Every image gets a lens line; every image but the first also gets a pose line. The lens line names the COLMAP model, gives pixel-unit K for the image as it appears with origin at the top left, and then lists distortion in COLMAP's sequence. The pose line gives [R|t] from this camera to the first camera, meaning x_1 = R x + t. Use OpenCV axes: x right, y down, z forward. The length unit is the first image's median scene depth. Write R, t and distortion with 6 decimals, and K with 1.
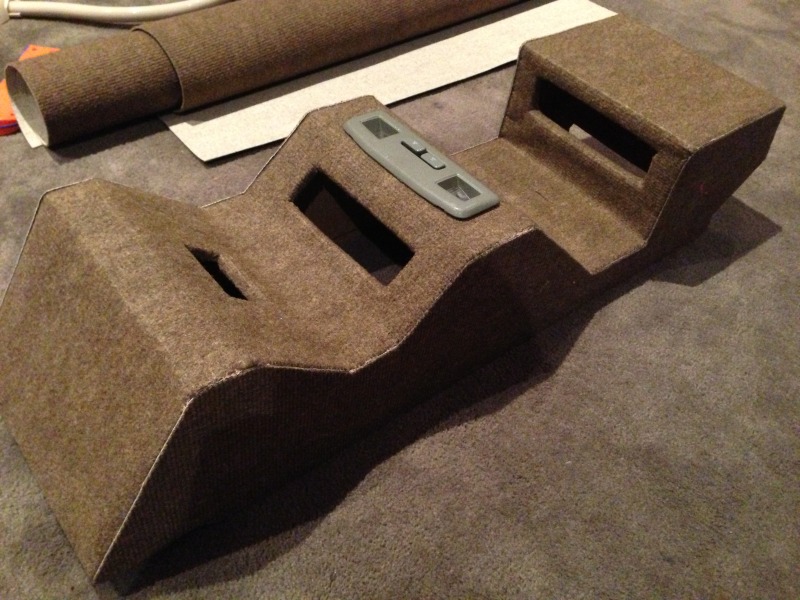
lens RADIAL K [[780.5, 0, 400.0], [0, 780.5, 300.0], [0, 0, 1]] dist [0.064676, 0.002562]
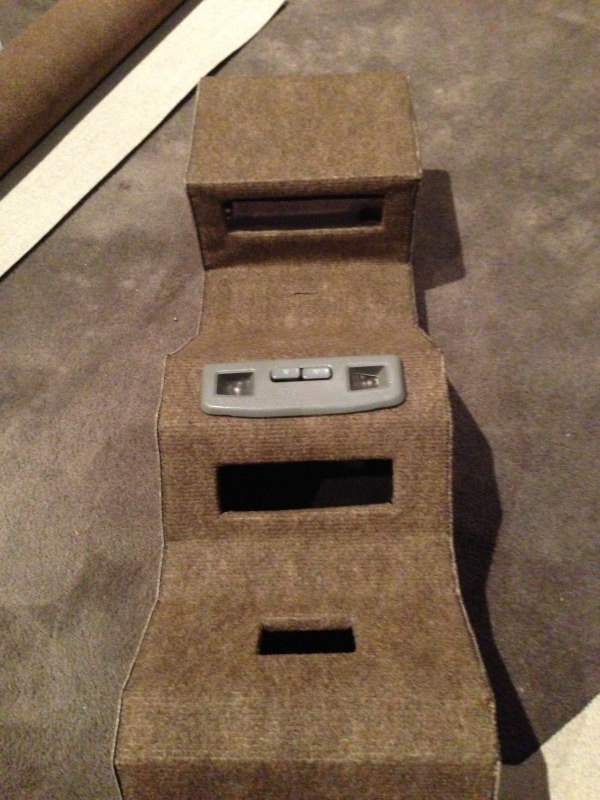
lens RADIAL K [[780.5, 0, 298.9], [0, 780.5, 401.9], [0, 0, 1]] dist [0.064676, 0.002562]
pose [[0.608412, -0.723185, 0.326861, -0.293320], [0.624530, 0.690420, 0.365079, -0.495384], [-0.489691, -0.017984, 0.871710, 0.192334]]
